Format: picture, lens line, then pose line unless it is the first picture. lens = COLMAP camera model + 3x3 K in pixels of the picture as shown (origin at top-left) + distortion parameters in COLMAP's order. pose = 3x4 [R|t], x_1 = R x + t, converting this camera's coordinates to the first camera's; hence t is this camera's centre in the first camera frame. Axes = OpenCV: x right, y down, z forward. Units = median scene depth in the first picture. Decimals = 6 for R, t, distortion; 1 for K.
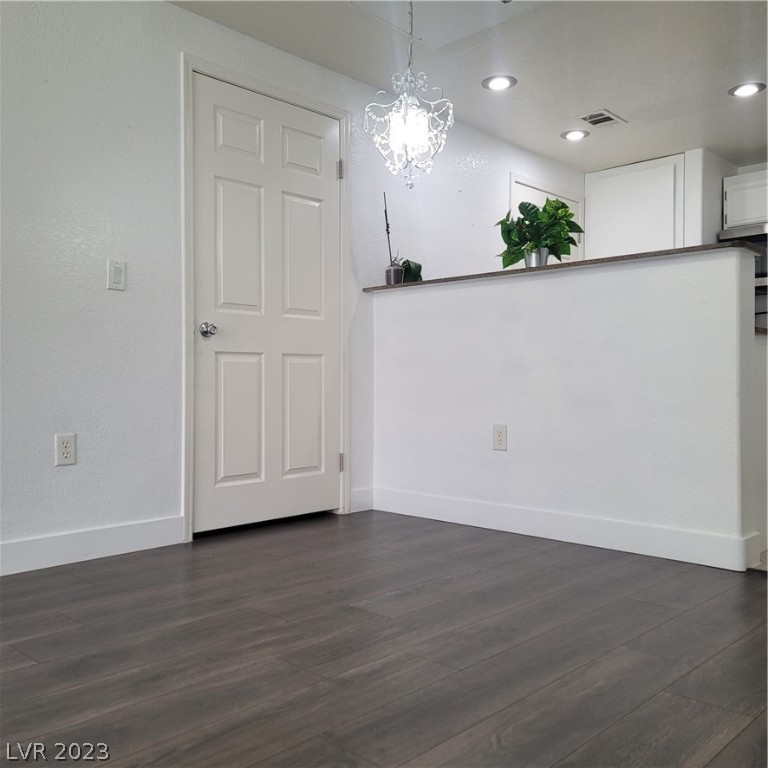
lens RADIAL K [[746.0, 0, 378.8], [0, 746.0, 383.7], [0, 0, 1]] dist [0.052702, 0.000000]
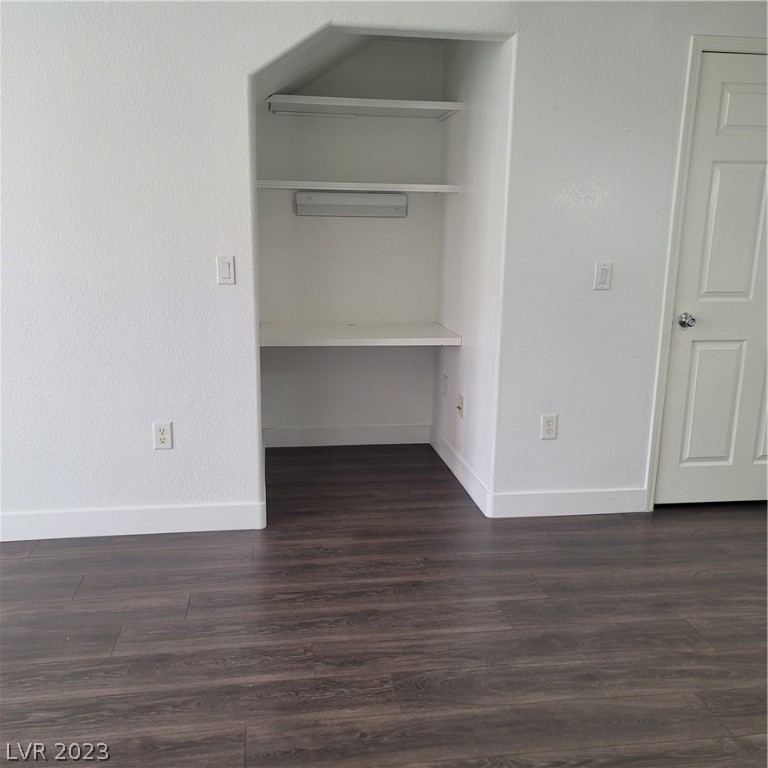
lens RADIAL K [[746.0, 0, 386.6], [0, 746.0, 386.8], [0, 0, 1]] dist [0.052702, 0.000000]
pose [[0.803104, 0.133695, -0.580646, 0.064123], [-0.021203, 0.980297, 0.196388, -0.205547], [0.595462, -0.145408, 0.790115, -0.097139]]
